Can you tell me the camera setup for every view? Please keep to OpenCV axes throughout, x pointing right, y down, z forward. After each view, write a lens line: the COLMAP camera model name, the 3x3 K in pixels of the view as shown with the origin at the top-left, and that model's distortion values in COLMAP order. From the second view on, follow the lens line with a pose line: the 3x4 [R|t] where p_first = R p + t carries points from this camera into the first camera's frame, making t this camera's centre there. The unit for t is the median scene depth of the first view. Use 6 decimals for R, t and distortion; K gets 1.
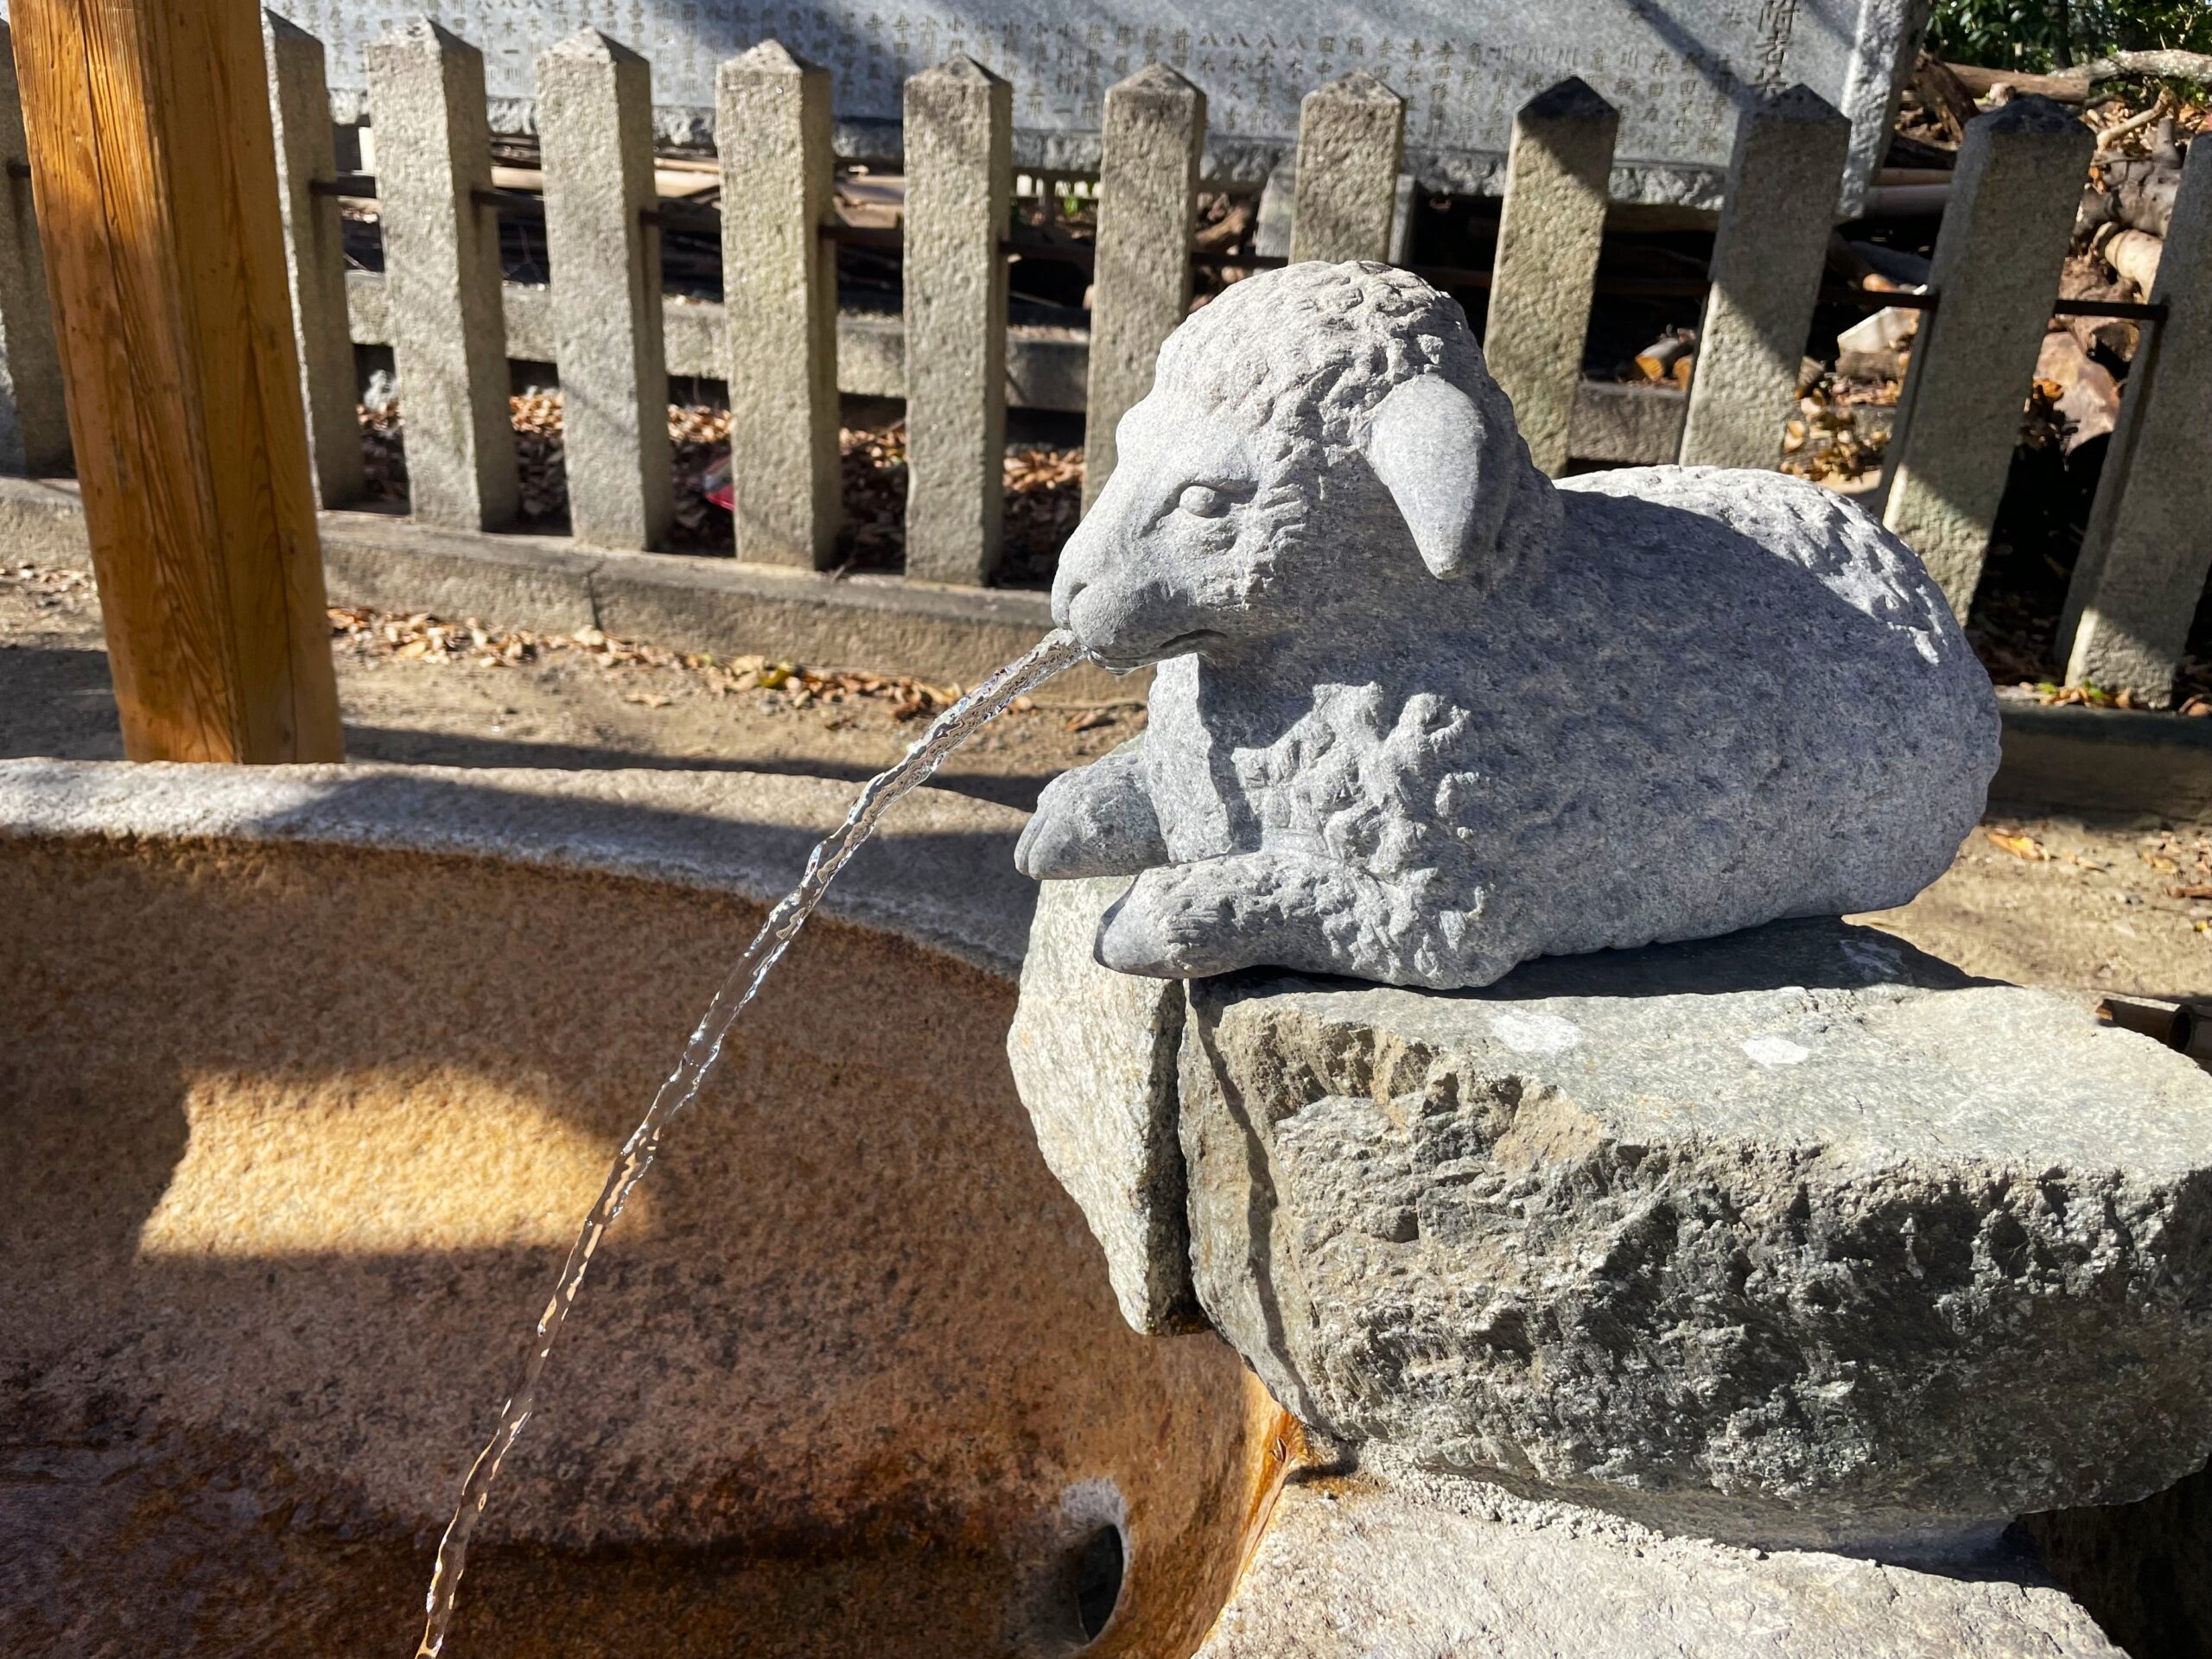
lens RADIAL K [[1716.7, 0, 1072.0], [0, 1716.7, 821.5], [0, 0, 1]] dist [0.078828, -0.126110]
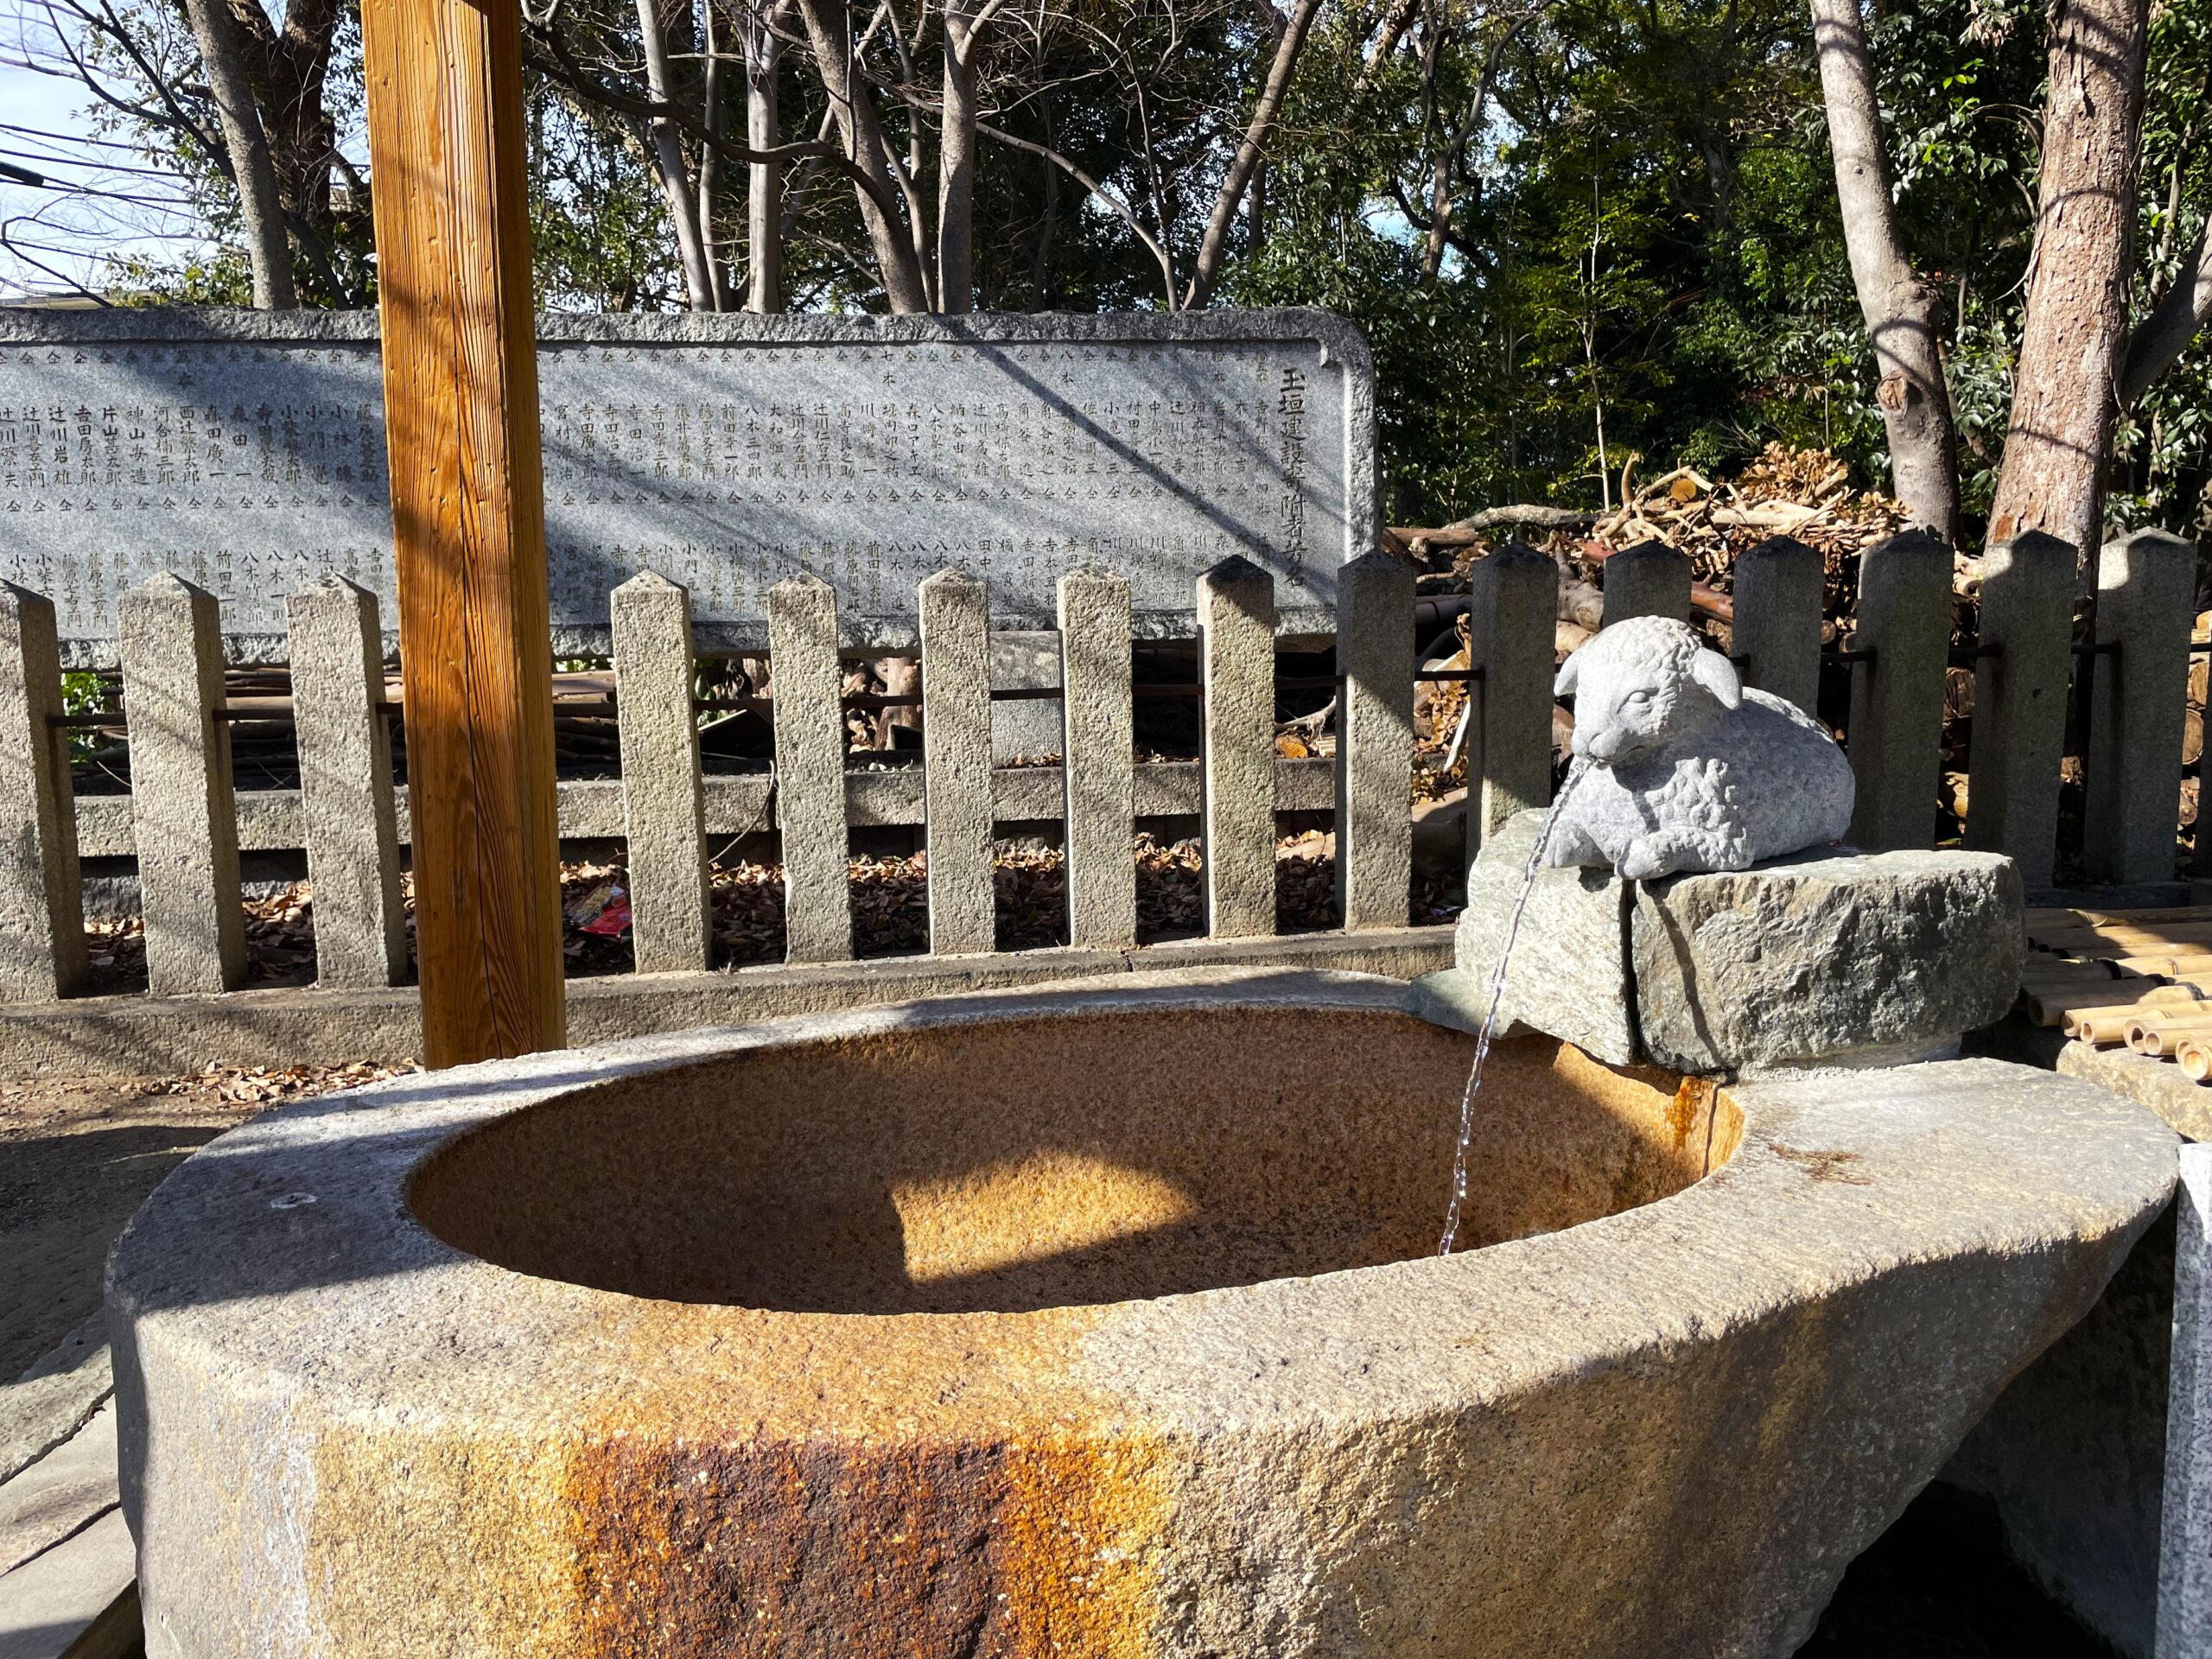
lens RADIAL K [[1678.9, 0, 1106.0], [0, 1678.9, 829.5], [0, 0, 1]] dist [0.101366, -0.179555]
pose [[0.936252, -0.122302, 0.329354, -1.518376], [0.200022, 0.956245, -0.213512, 0.393995], [-0.288830, 0.265779, 0.919749, -1.114398]]
